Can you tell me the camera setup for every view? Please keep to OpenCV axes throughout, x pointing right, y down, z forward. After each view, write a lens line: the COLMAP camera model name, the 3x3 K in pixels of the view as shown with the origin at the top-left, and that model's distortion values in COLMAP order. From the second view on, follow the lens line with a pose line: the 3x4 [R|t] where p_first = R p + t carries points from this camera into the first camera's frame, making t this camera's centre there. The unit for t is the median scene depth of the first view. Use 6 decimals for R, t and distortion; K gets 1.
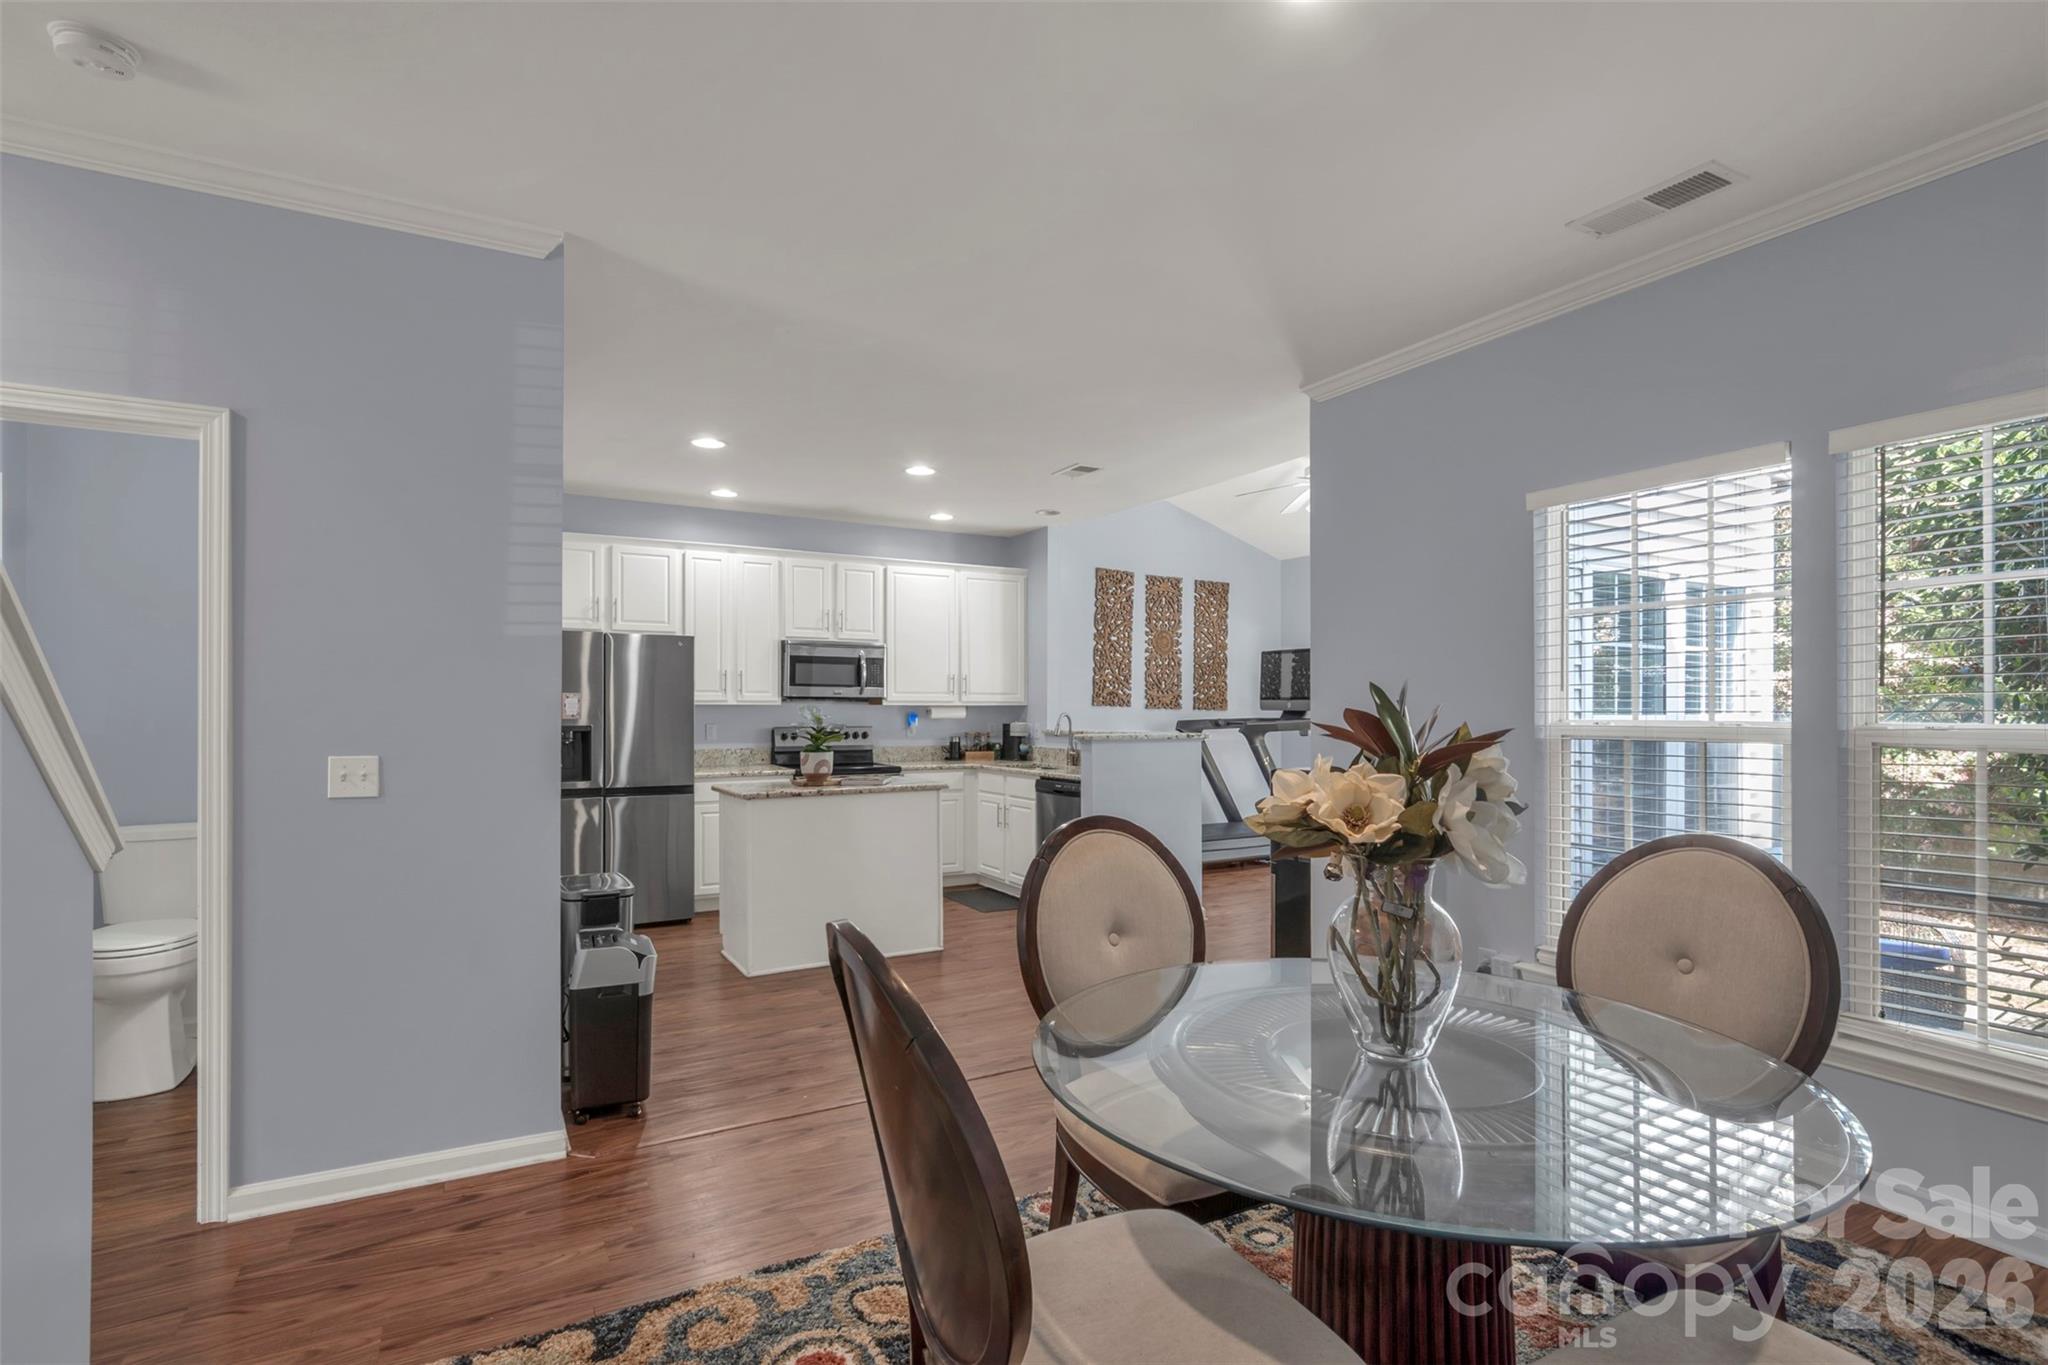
lens RADIAL K [[1016.8, 0, 1045.0], [0, 1016.8, 707.8], [0, 0, 1]] dist [0.000798, 0.000278]
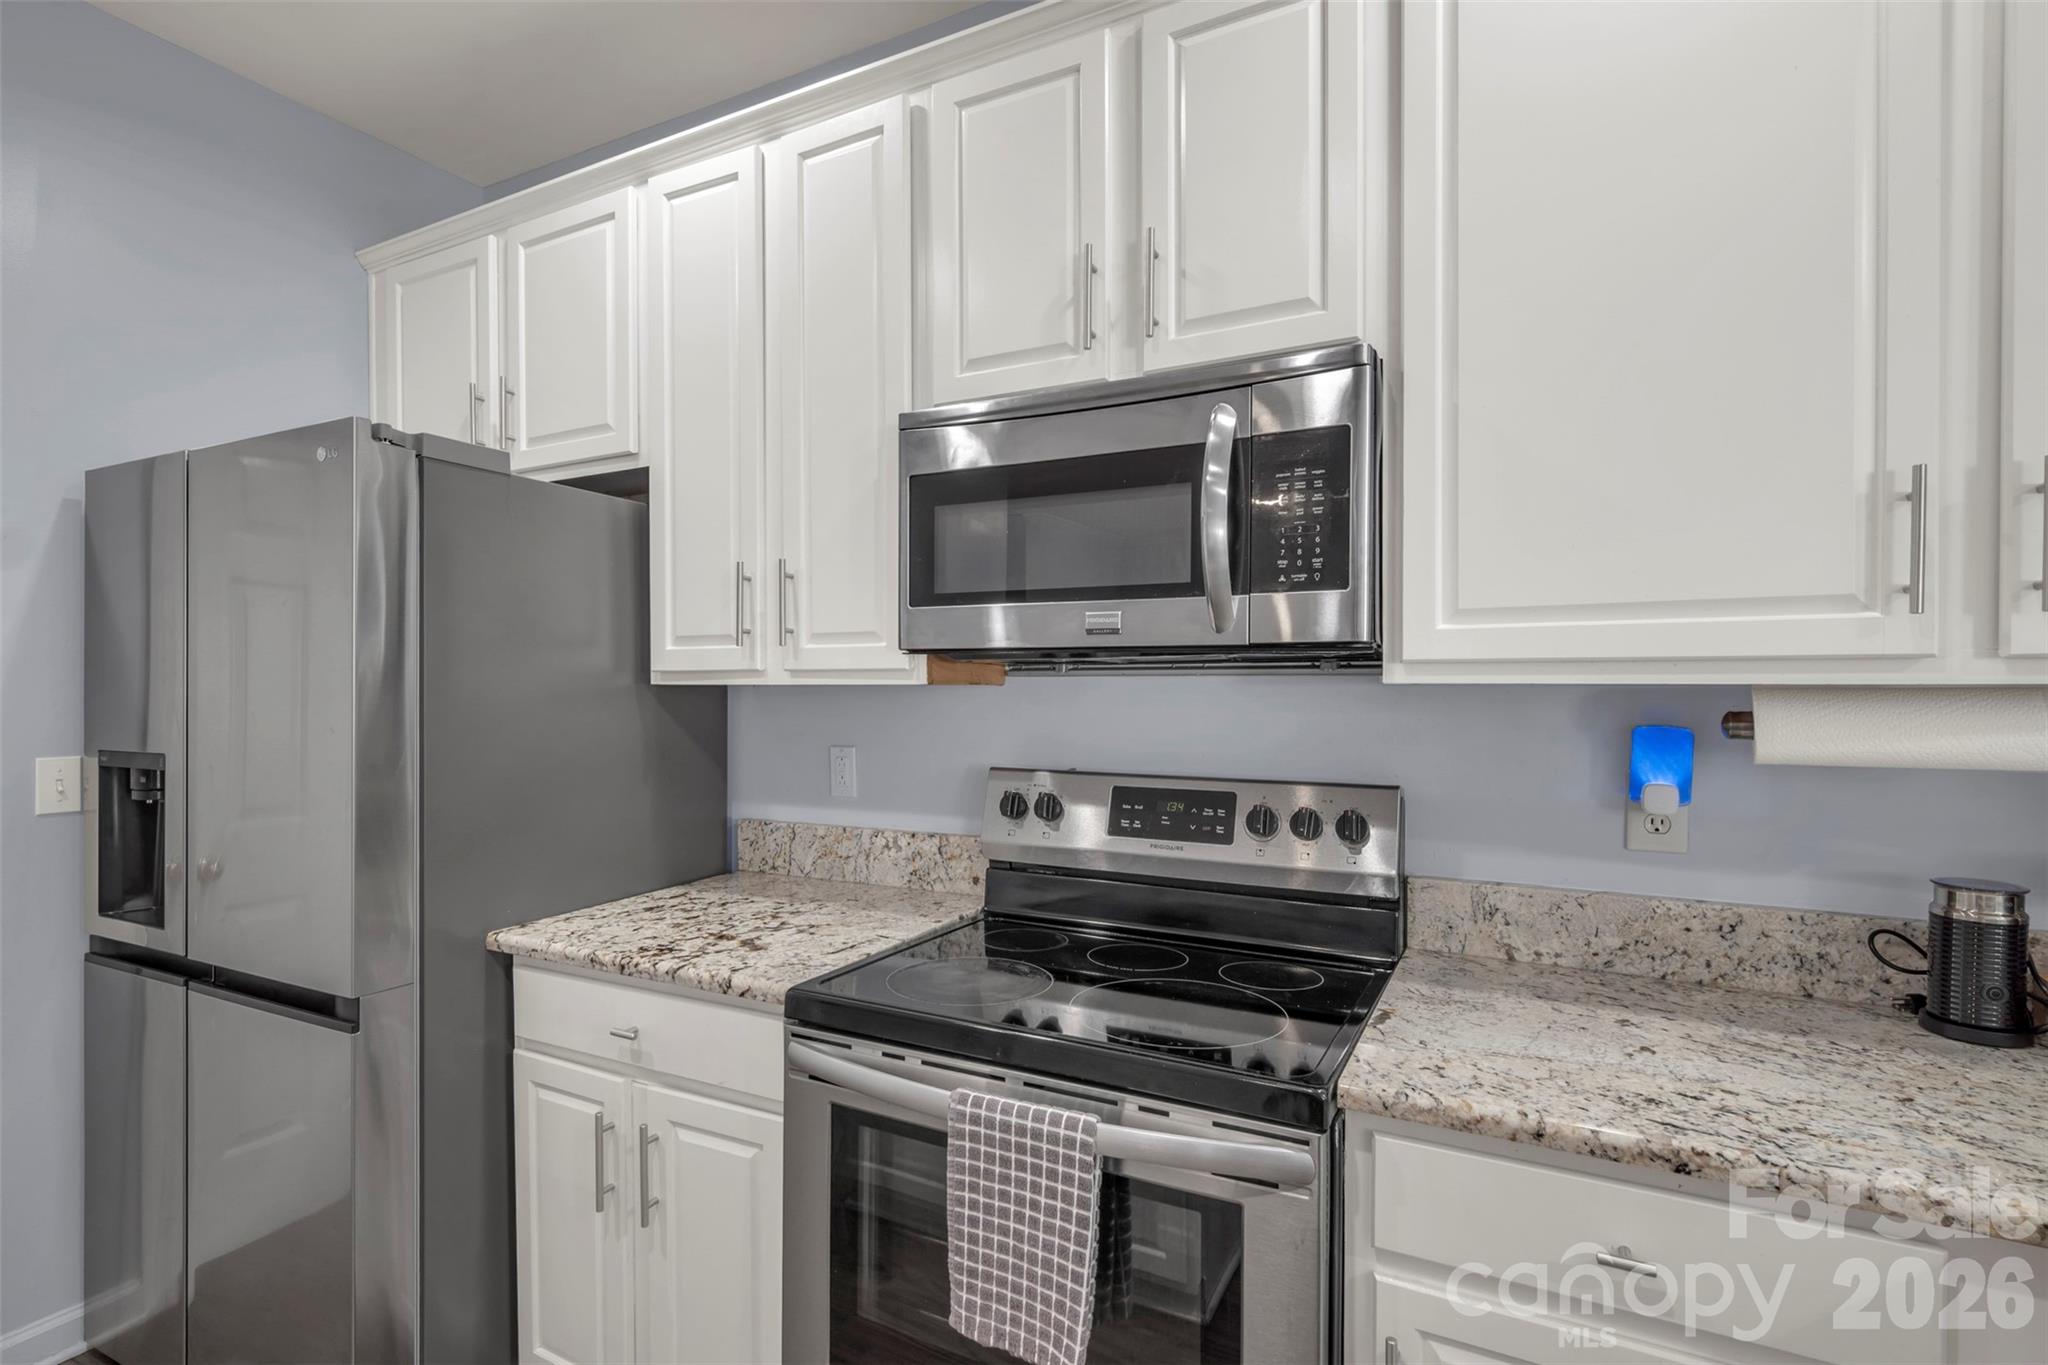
lens RADIAL K [[998.6, 0, 1014.2], [0, 998.6, 688.7], [0, 0, 1]] dist [-0.000233, 0.000207]
pose [[0.525785, 0.002941, -0.850612, -0.037476], [0.001998, 0.999987, 0.004693, -0.002785], [0.850615, -0.004167, 0.525773, 0.832971]]
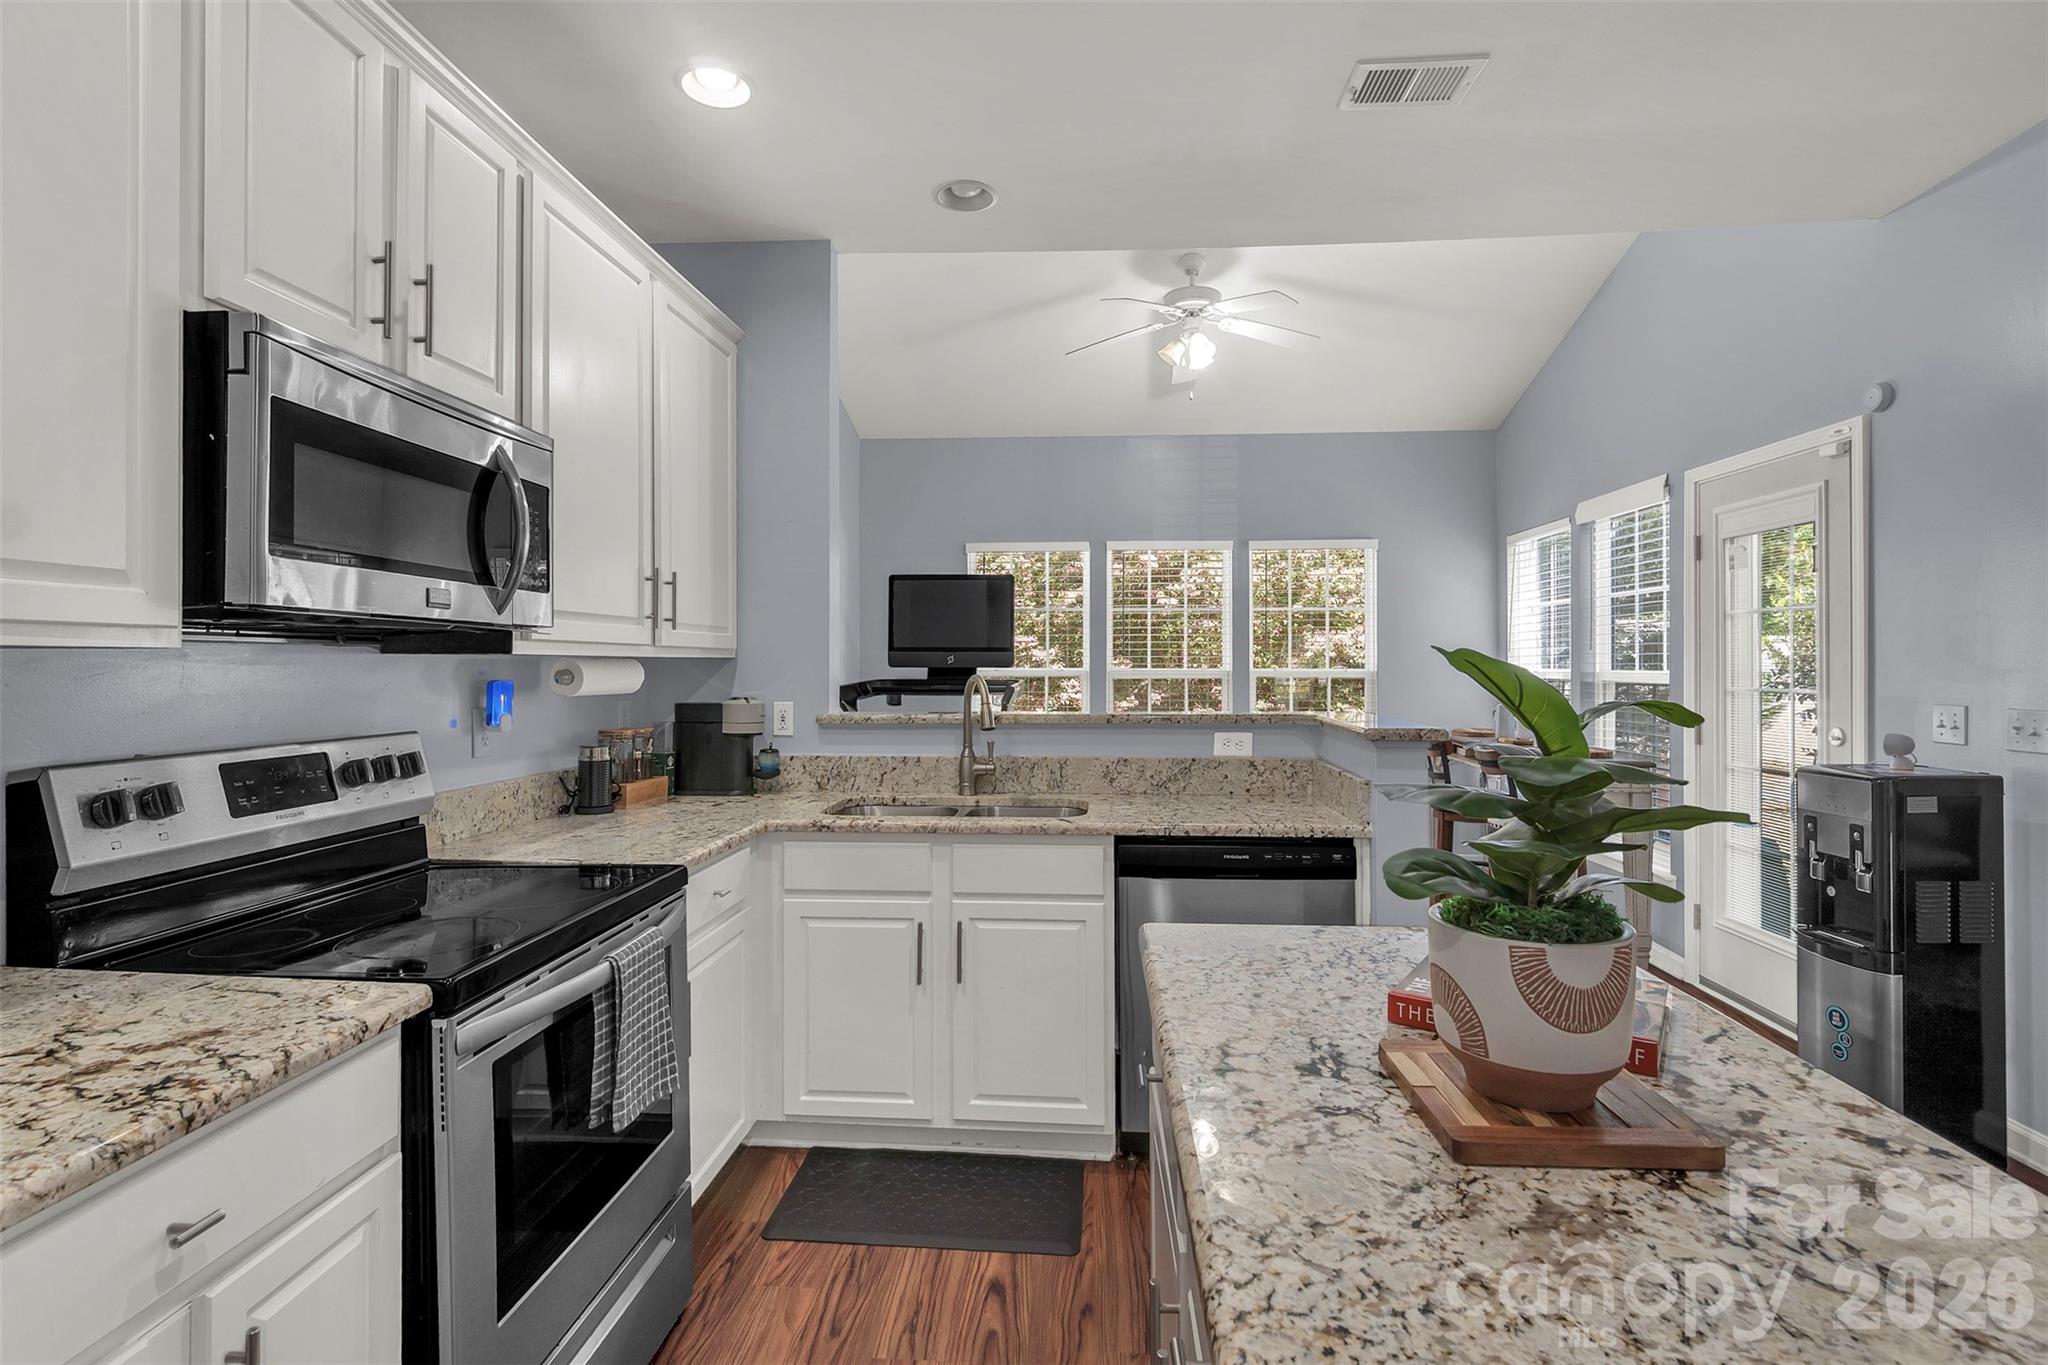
lens RADIAL K [[977.2, 0, 1013.4], [0, 977.2, 661.9], [0, 0, 1]] dist [-0.000500, 0.000030]
pose [[0.568259, -0.000373, 0.822849, -0.301806], [0.002144, 0.999997, -0.001027, 0.000082], [-0.822847, 0.002347, 0.568259, 0.719806]]
